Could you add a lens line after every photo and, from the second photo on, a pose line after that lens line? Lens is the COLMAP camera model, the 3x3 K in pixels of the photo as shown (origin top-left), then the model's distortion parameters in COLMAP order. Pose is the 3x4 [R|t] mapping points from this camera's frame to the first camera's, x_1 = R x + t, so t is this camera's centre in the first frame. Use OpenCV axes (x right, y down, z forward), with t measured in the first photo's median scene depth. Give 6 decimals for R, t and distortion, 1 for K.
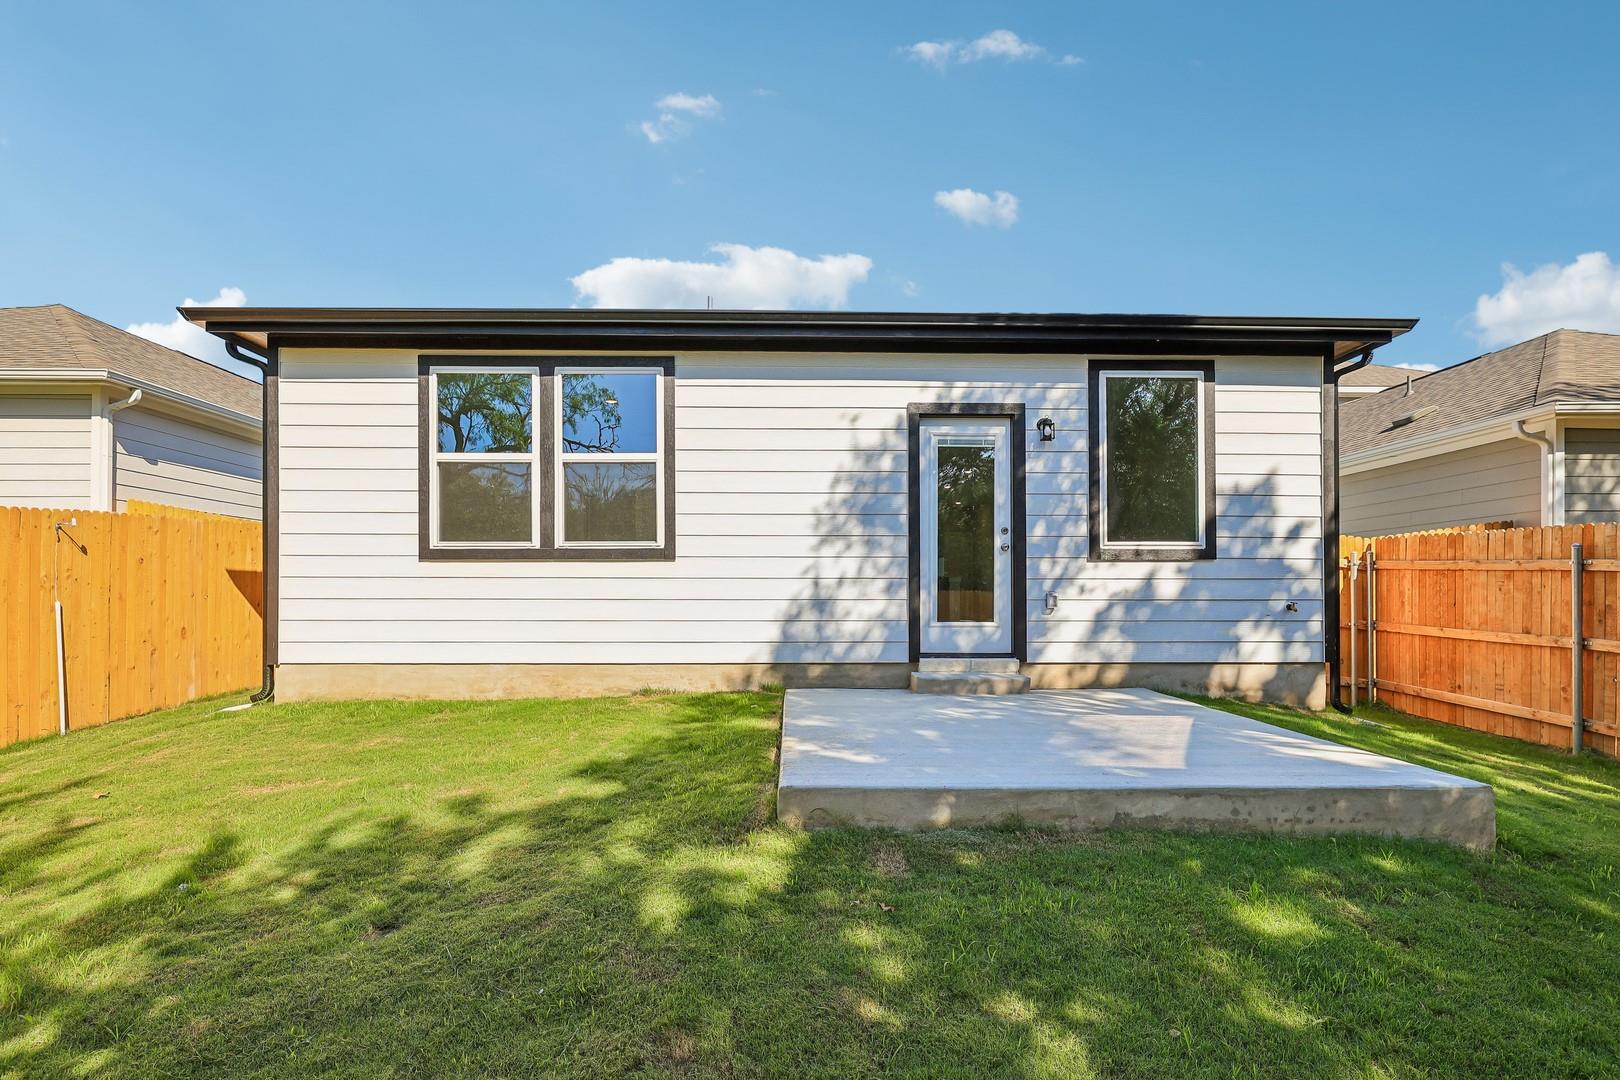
lens RADIAL K [[785.7, 0, 806.3], [0, 785.7, 598.9], [0, 0, 1]] dist [-0.001837, -0.000041]
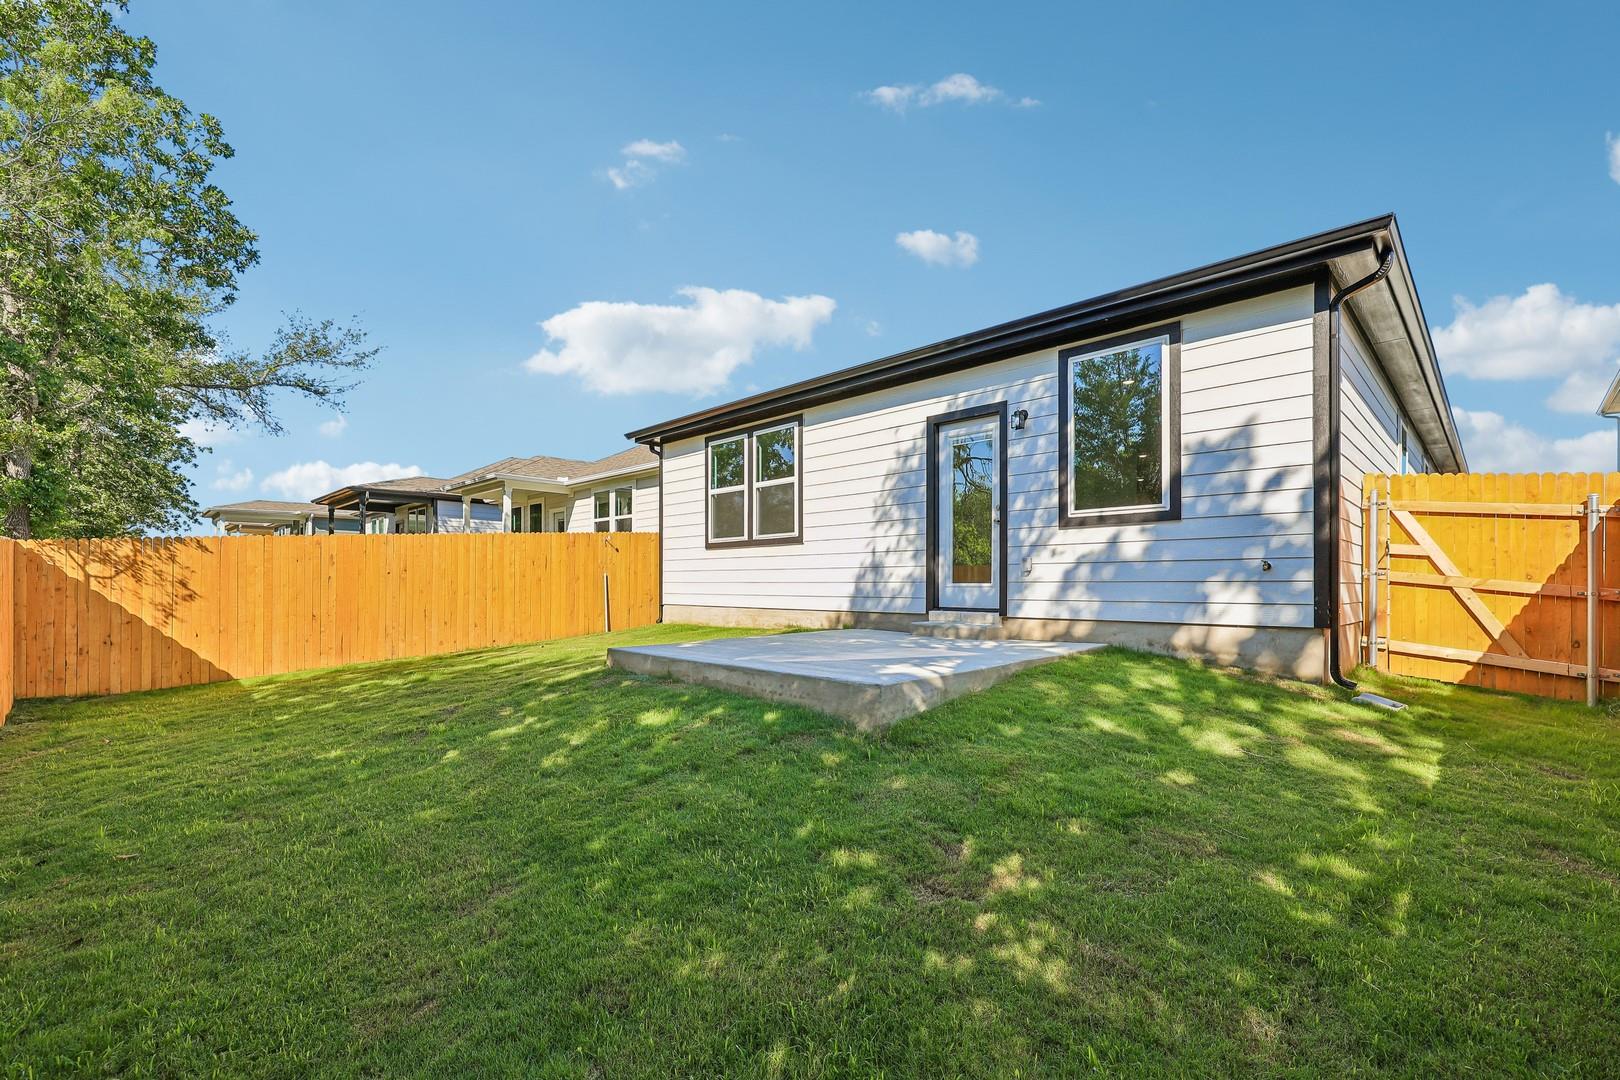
lens RADIAL K [[696.7, 0, 814.6], [0, 696.7, 590.1], [0, 0, 1]] dist [-0.000552, 0.000031]
pose [[0.699115, 0.004716, -0.714994, 0.836934], [-0.000113, 0.999979, 0.006486, 0.034738], [0.715009, -0.004453, 0.699101, 0.043759]]
